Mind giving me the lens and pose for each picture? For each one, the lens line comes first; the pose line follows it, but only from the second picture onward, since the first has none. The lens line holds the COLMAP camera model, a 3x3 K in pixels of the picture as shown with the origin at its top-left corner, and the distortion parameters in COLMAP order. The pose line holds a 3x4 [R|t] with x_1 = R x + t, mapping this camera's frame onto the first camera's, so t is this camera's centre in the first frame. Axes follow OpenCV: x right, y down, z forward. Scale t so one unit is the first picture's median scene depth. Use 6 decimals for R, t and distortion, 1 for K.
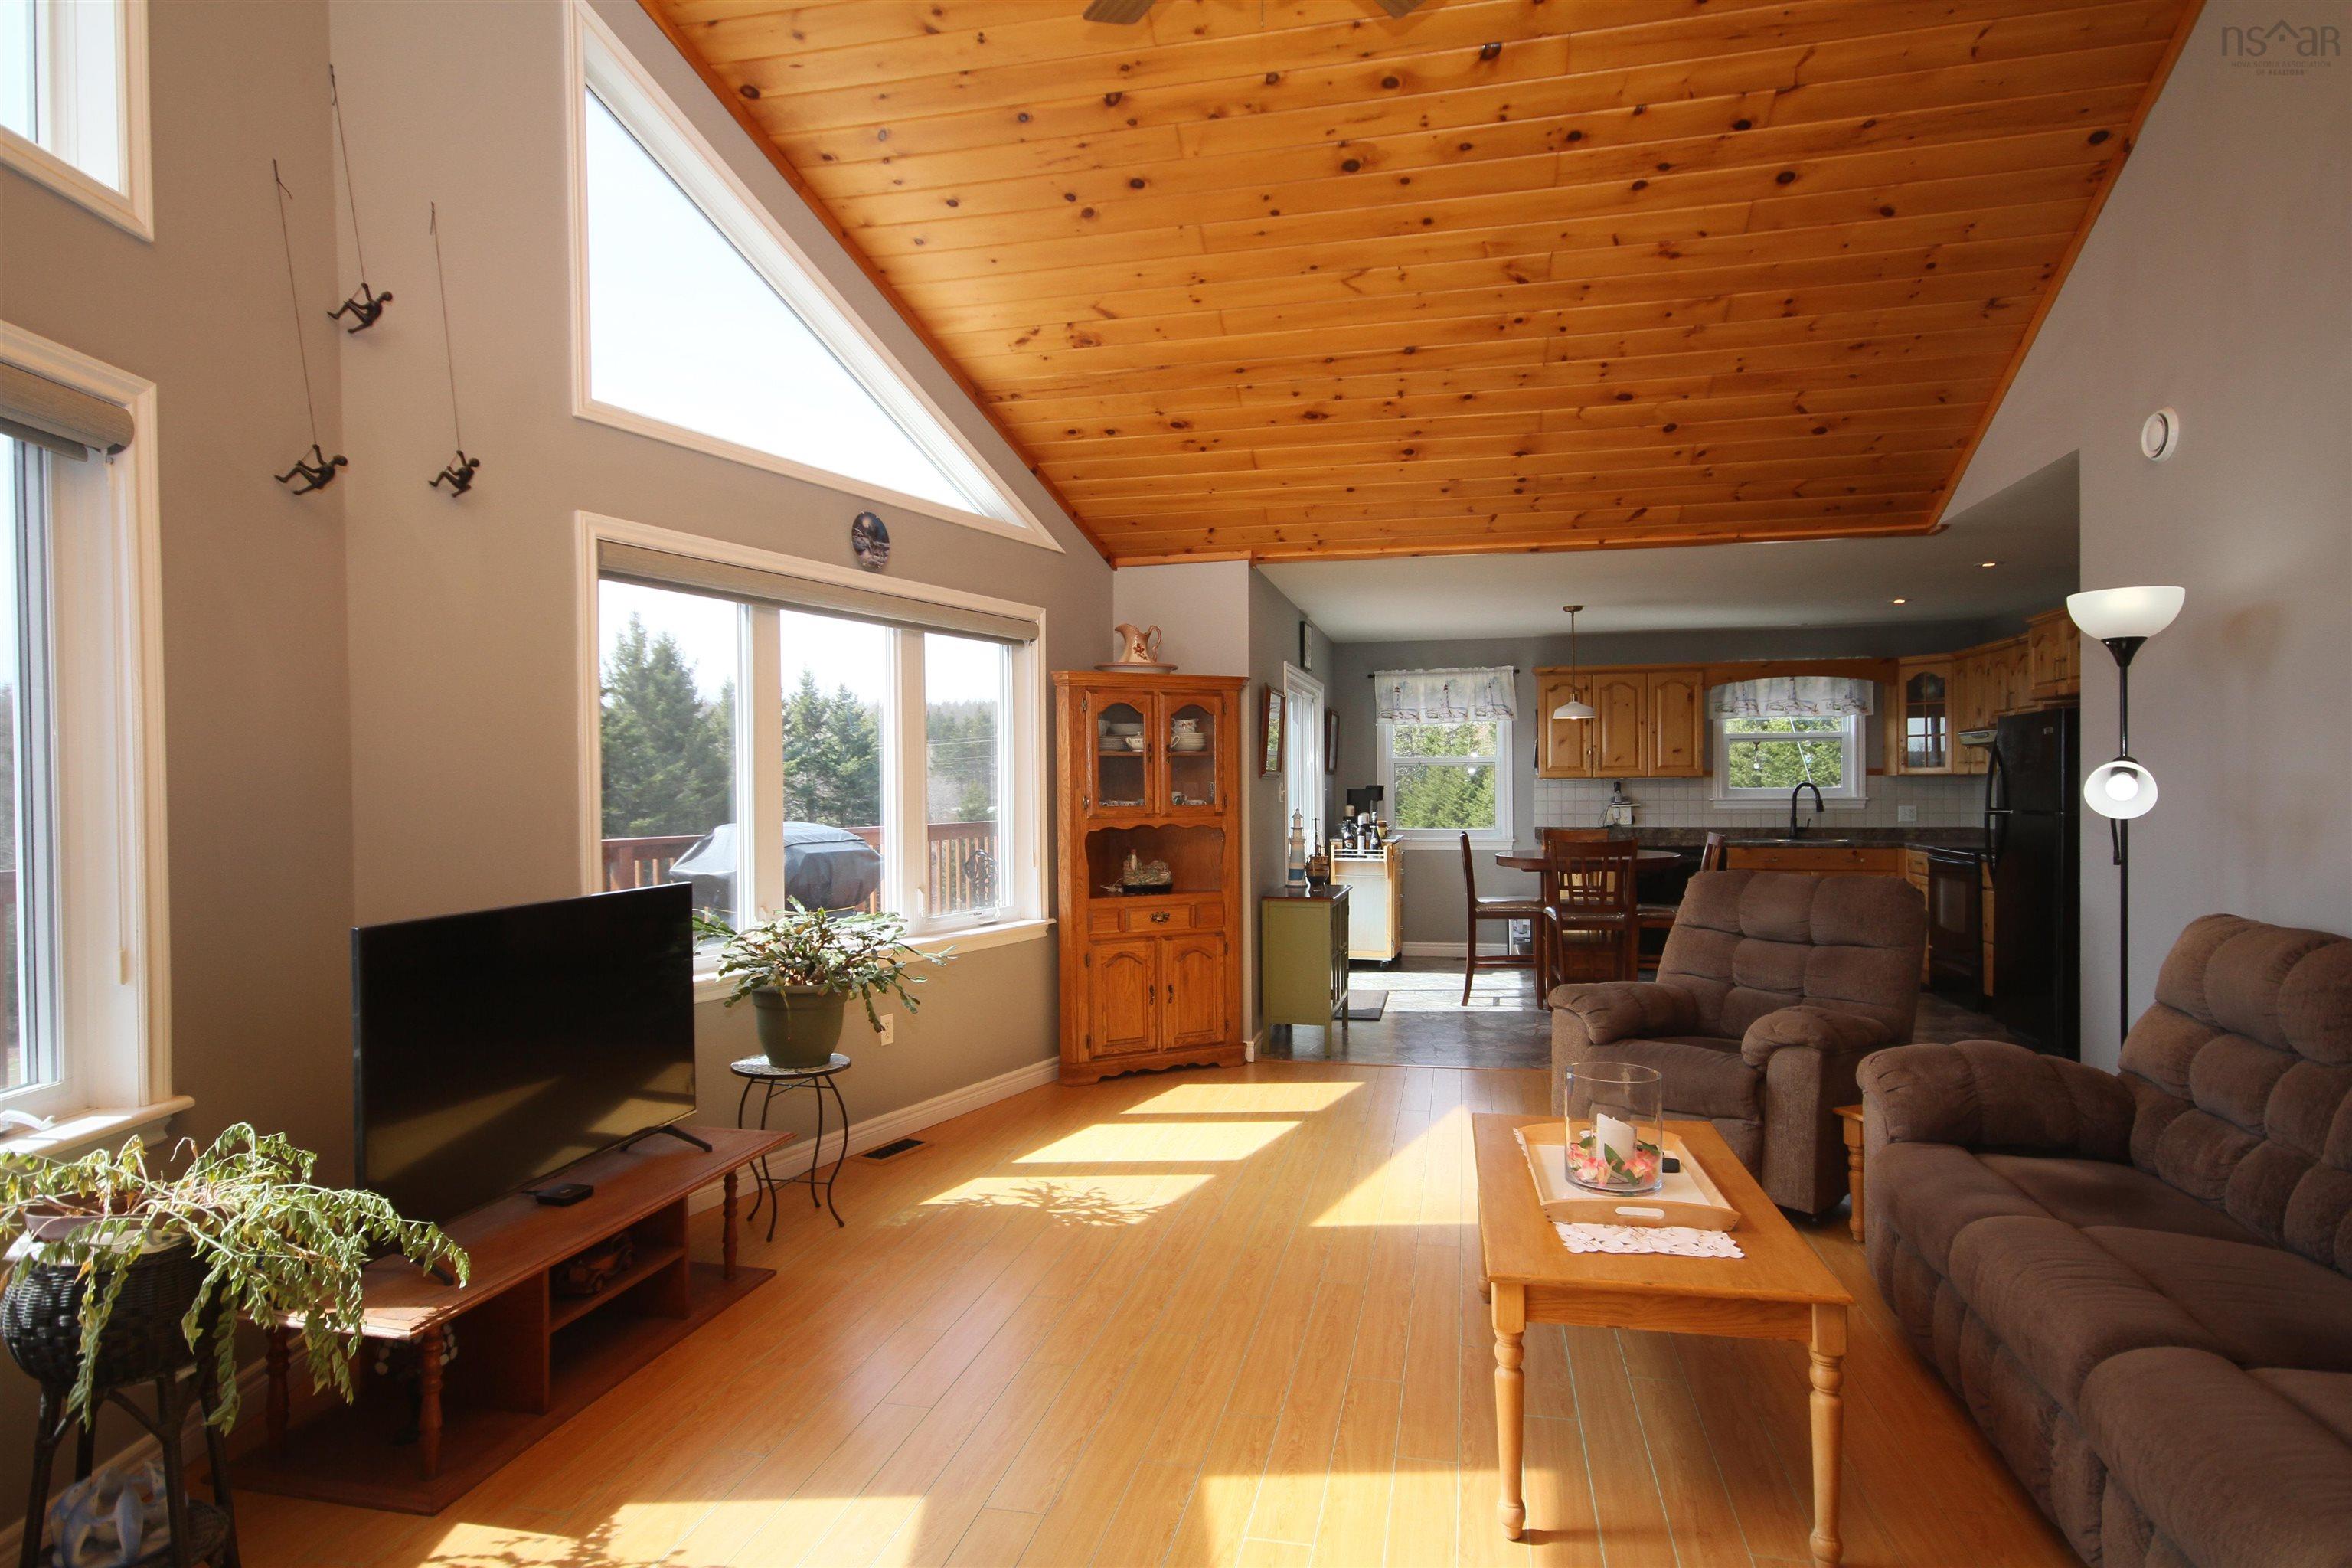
lens RADIAL K [[1282.1, 0, 1186.9], [0, 1282.1, 802.3], [0, 0, 1]] dist [0.003252, 0.010660]
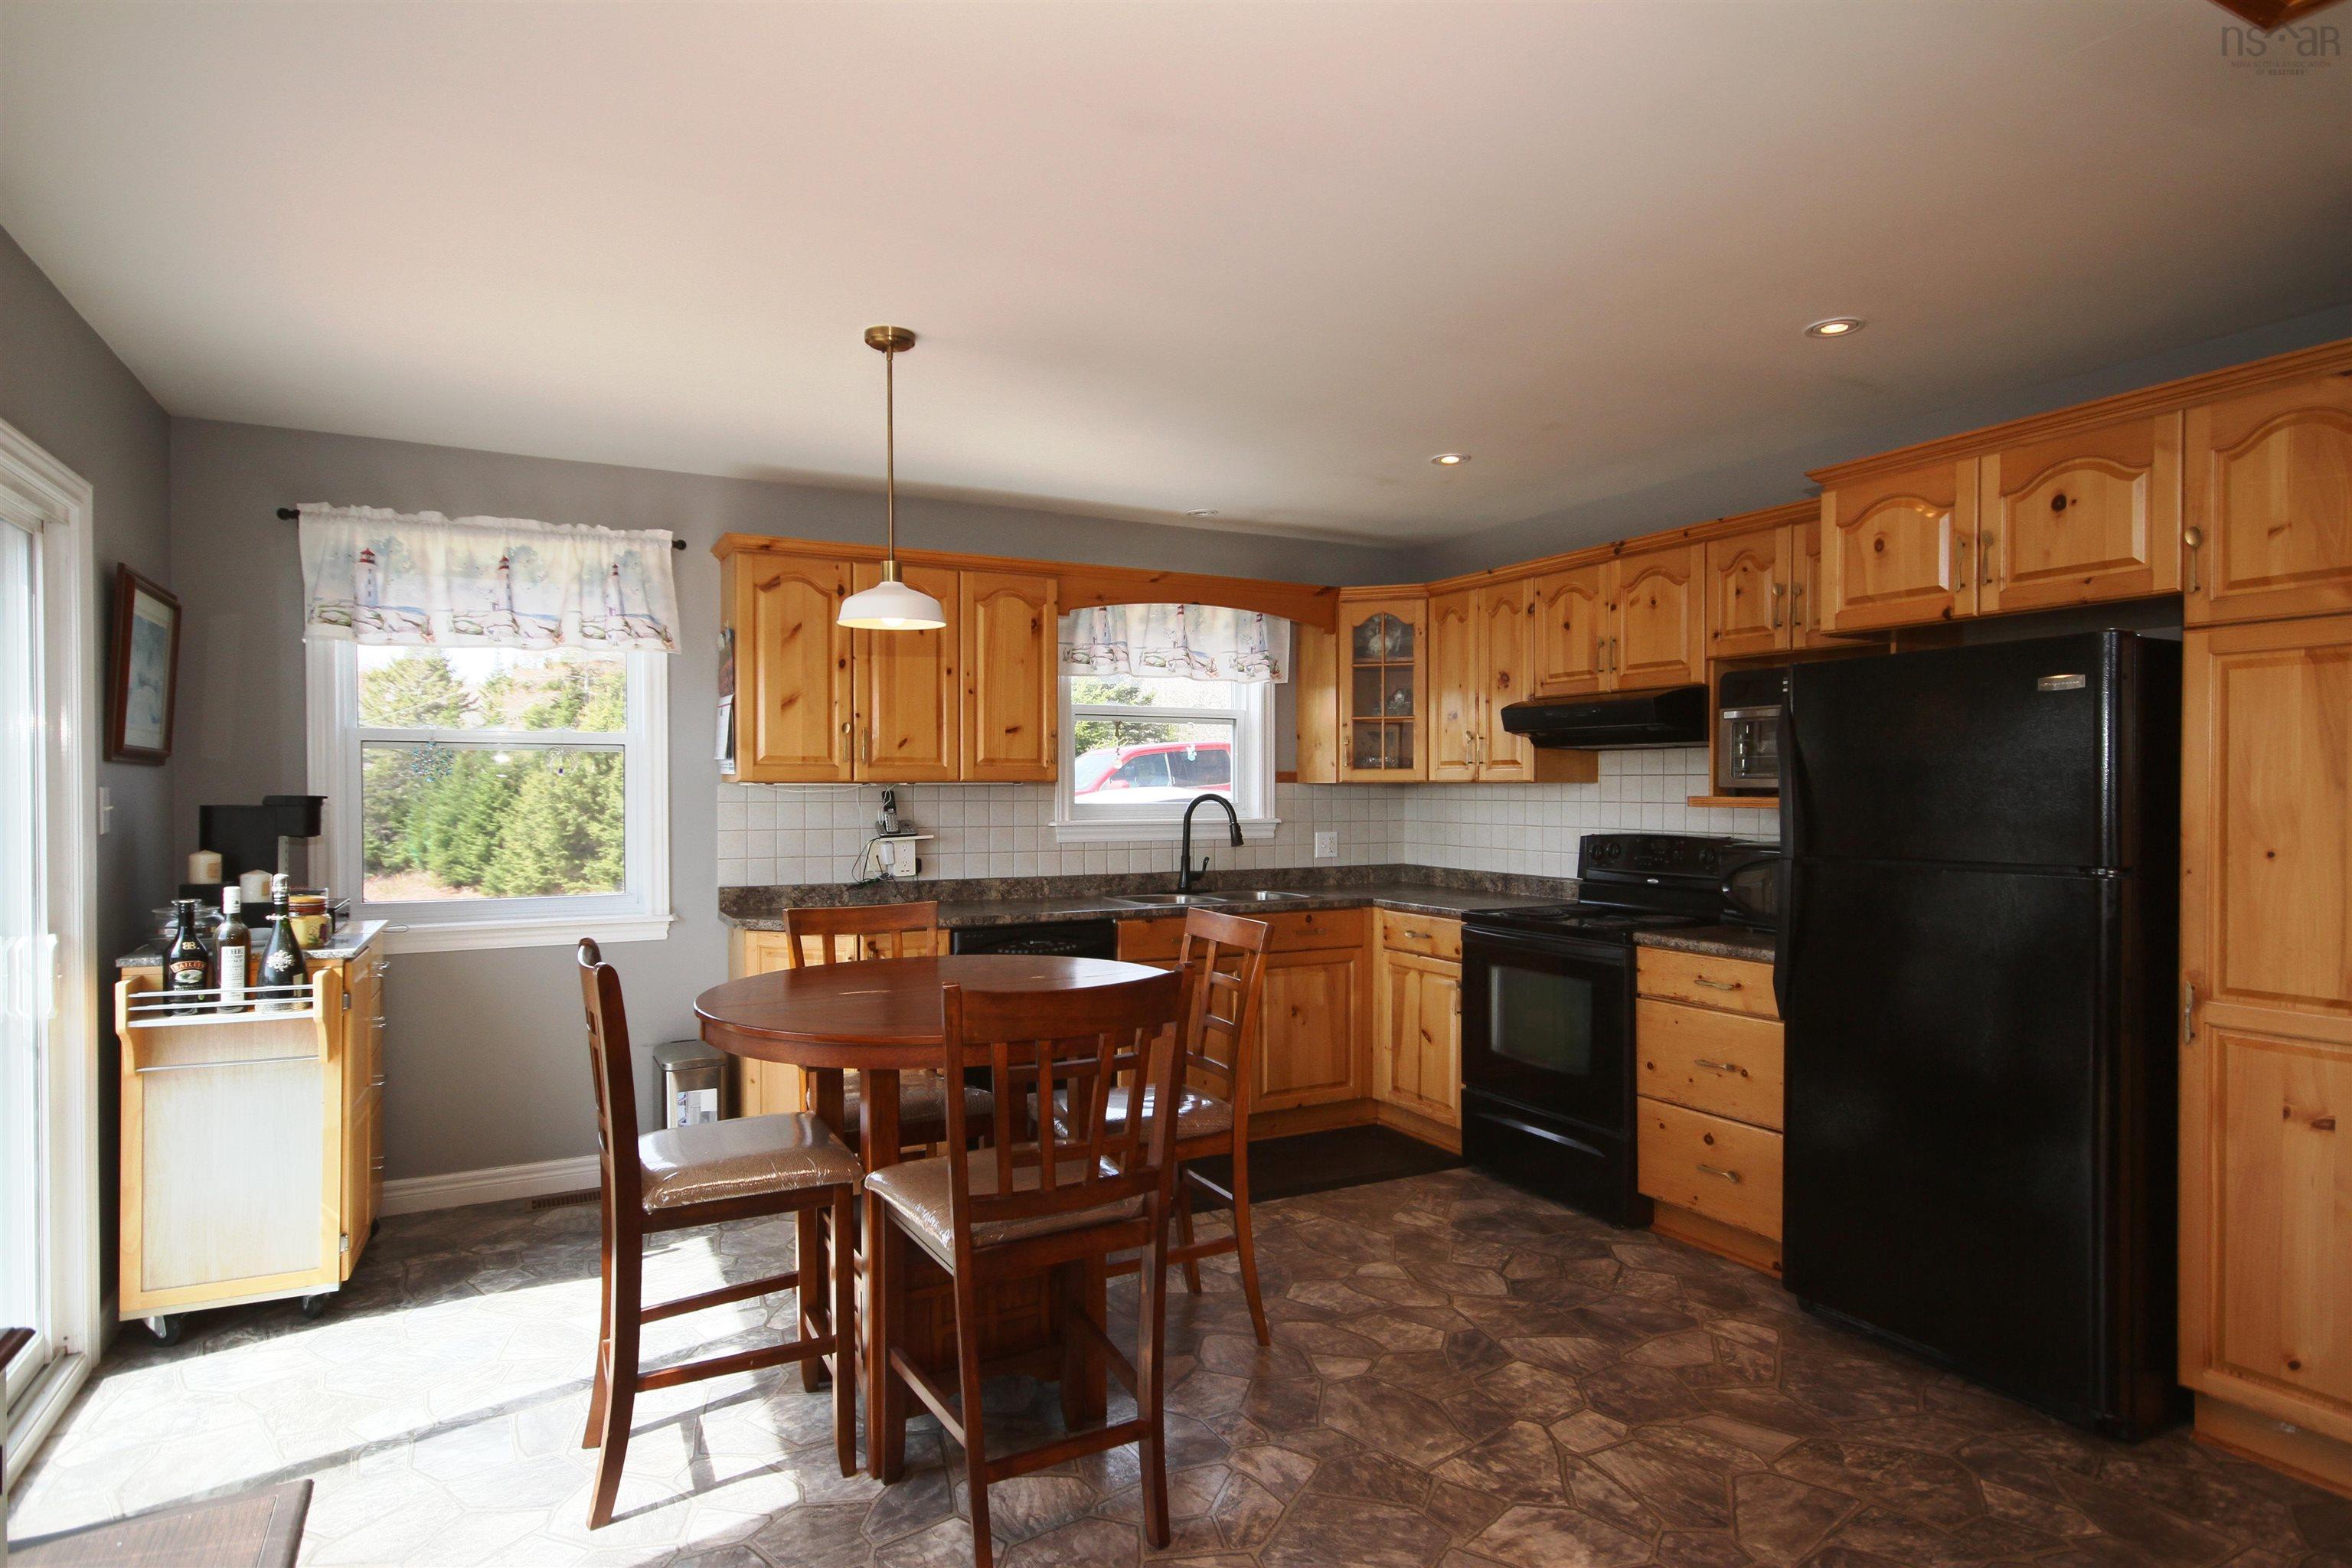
lens RADIAL K [[1282.1, 0, 1186.9], [0, 1282.1, 802.3], [0, 0, 1]] dist [0.003252, 0.010660]
pose [[0.757808, 0.000414, 0.652477, 0.174377], [0.003087, 0.999986, -0.004220, -0.015736], [-0.652470, 0.005212, 0.757797, 0.965389]]
